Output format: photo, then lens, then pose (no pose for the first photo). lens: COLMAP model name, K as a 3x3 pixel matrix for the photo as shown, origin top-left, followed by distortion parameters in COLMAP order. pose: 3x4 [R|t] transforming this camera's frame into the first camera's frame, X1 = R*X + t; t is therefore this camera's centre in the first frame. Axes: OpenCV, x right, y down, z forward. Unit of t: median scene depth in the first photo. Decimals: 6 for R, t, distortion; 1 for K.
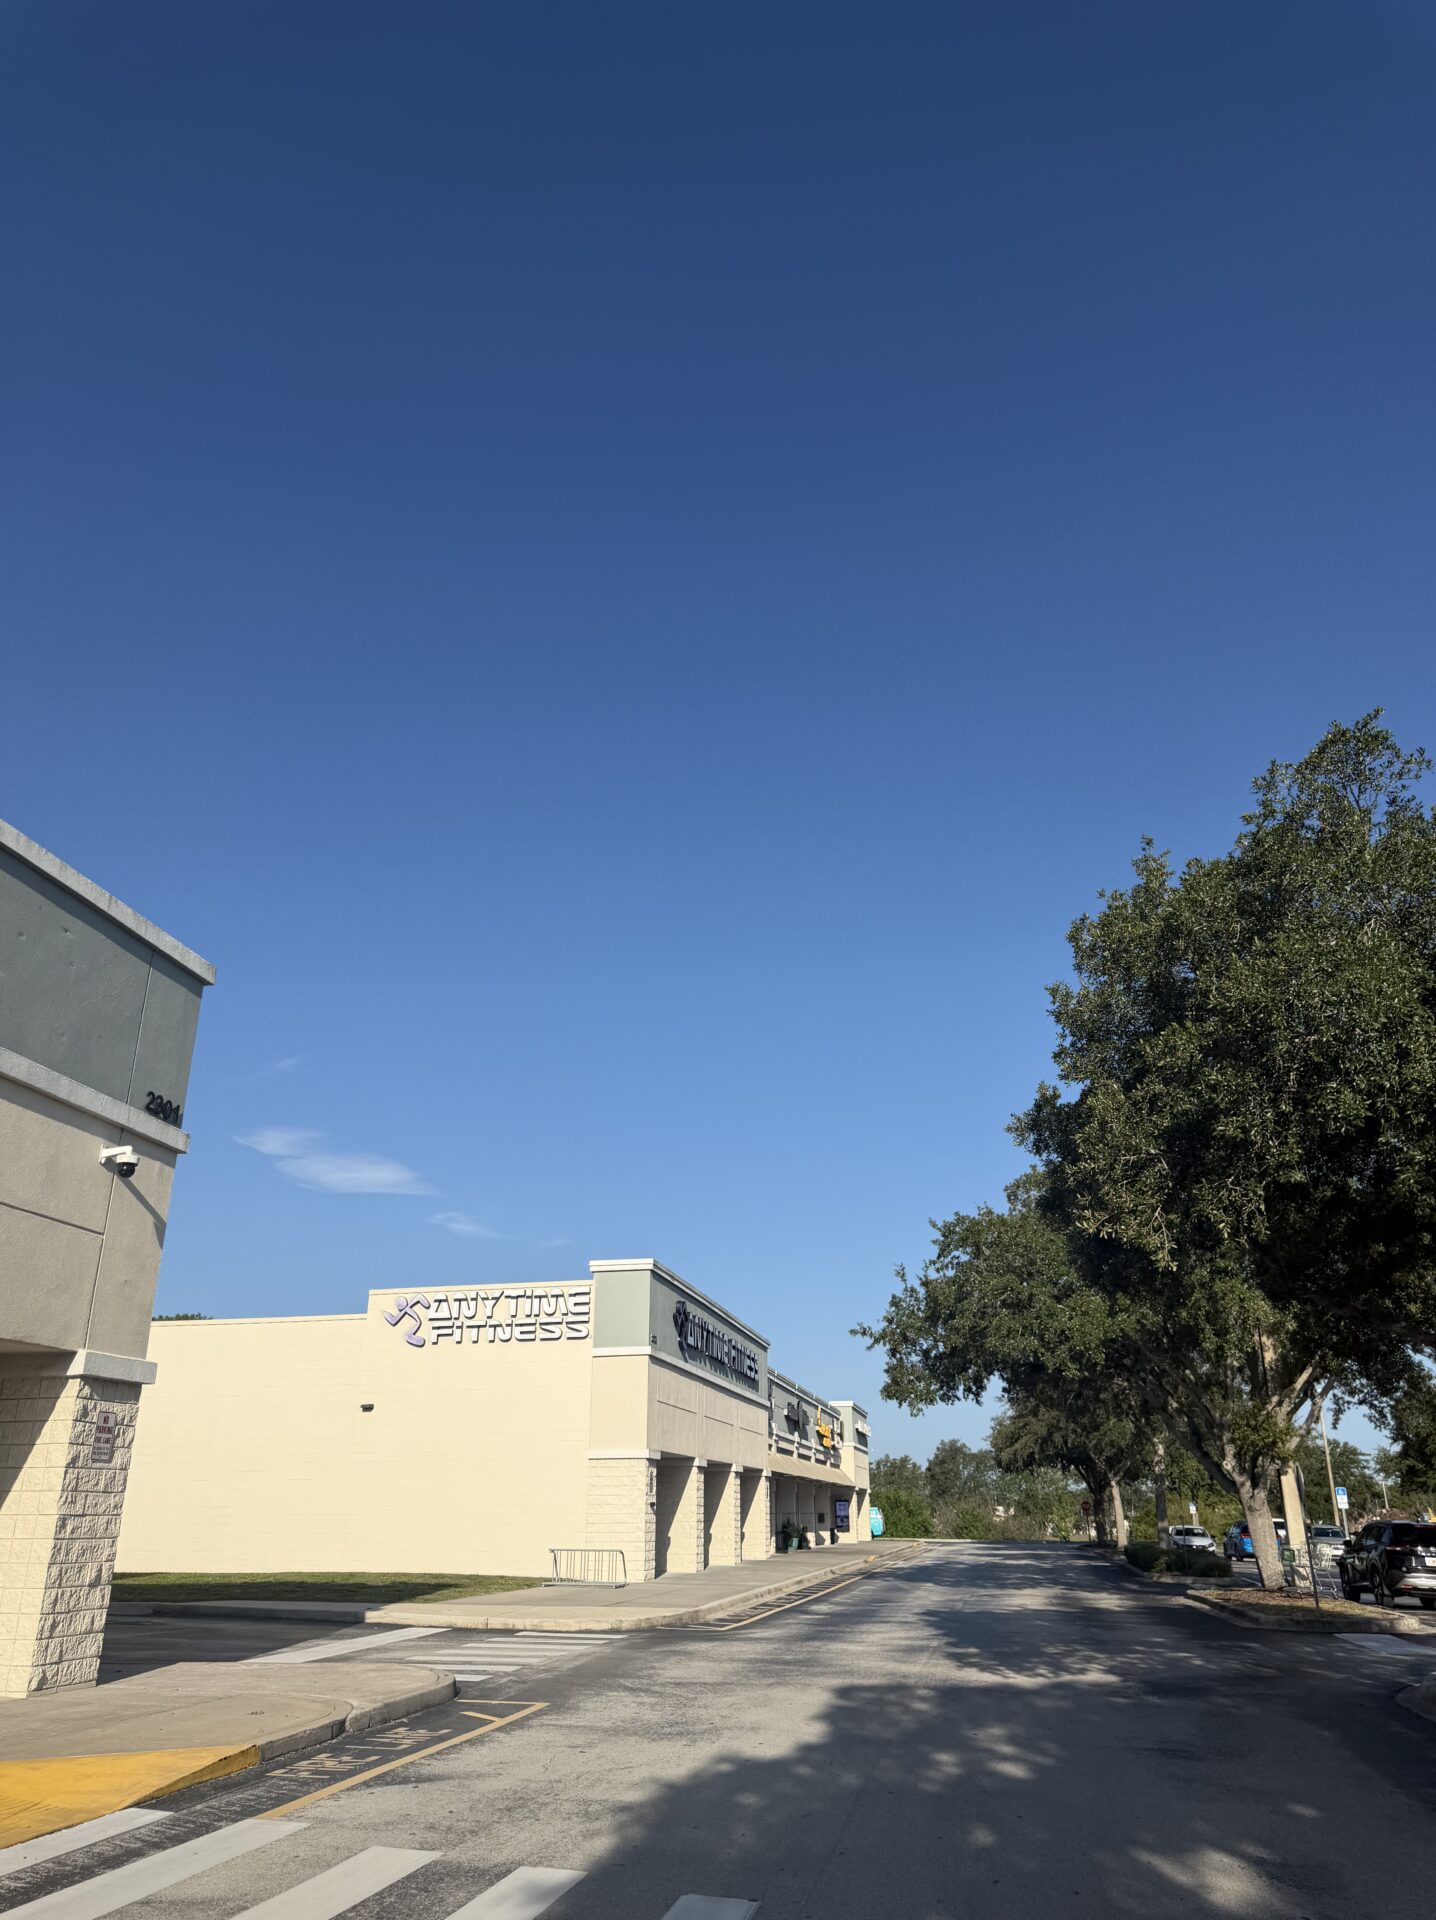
lens RADIAL K [[1380.5, 0, 718.0], [0, 1380.5, 960.0], [0, 0, 1]] dist [0.030835, -0.033533]
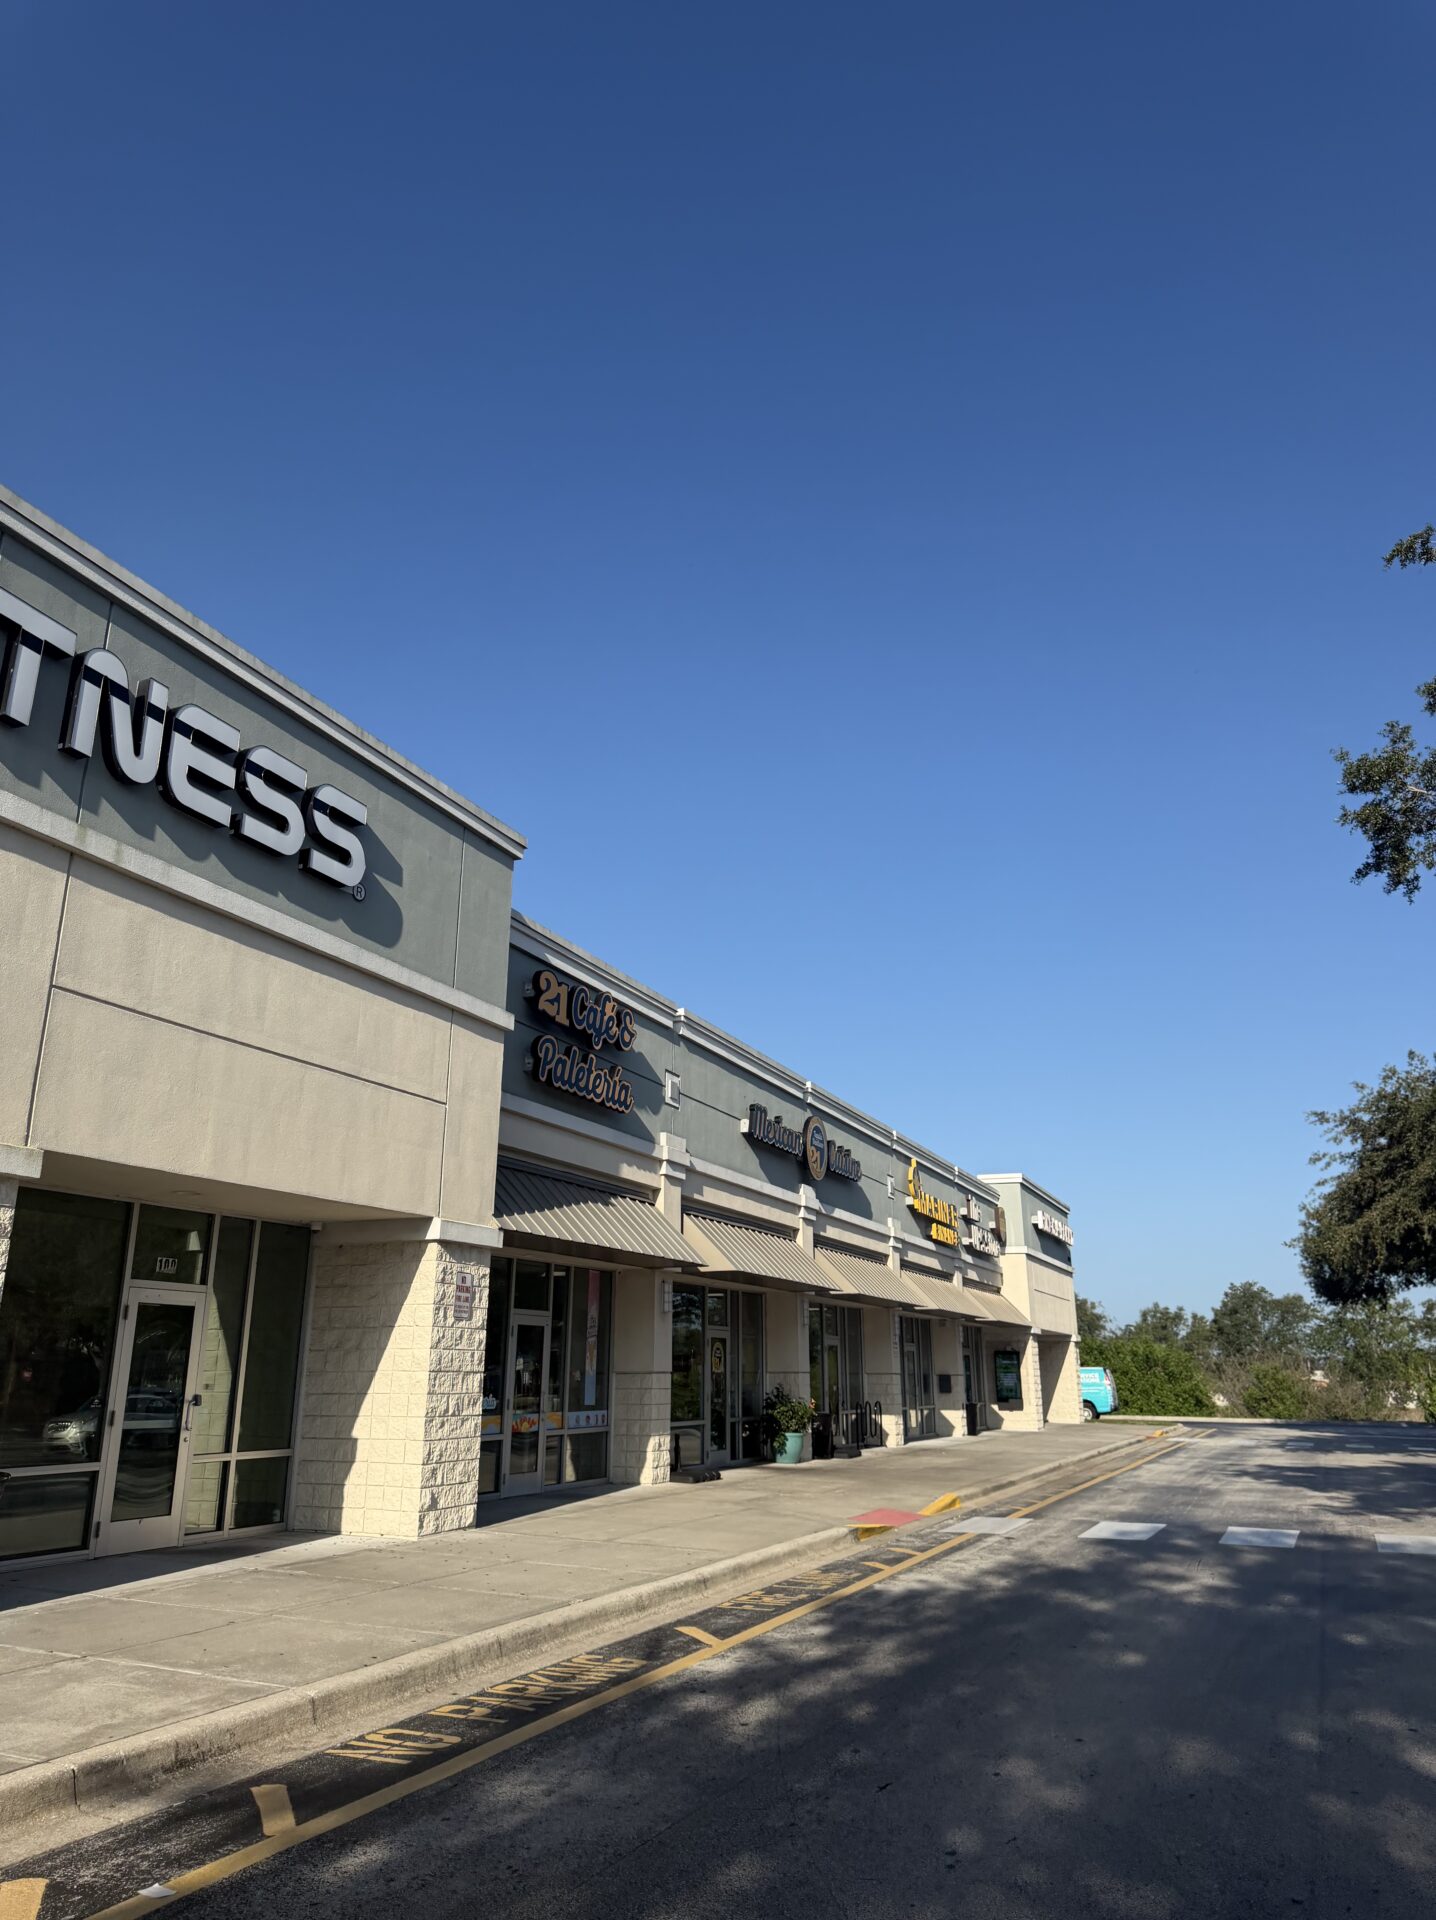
lens RADIAL K [[1332.6, 0, 718.0], [0, 1332.6, 960.0], [0, 0, 1]] dist [0.219890, -0.425695]
pose [[0.978550, -0.056761, -0.198035, 0.092284], [0.073344, 0.994296, 0.077431, 0.188364], [0.192511, -0.090295, 0.977132, 0.473067]]
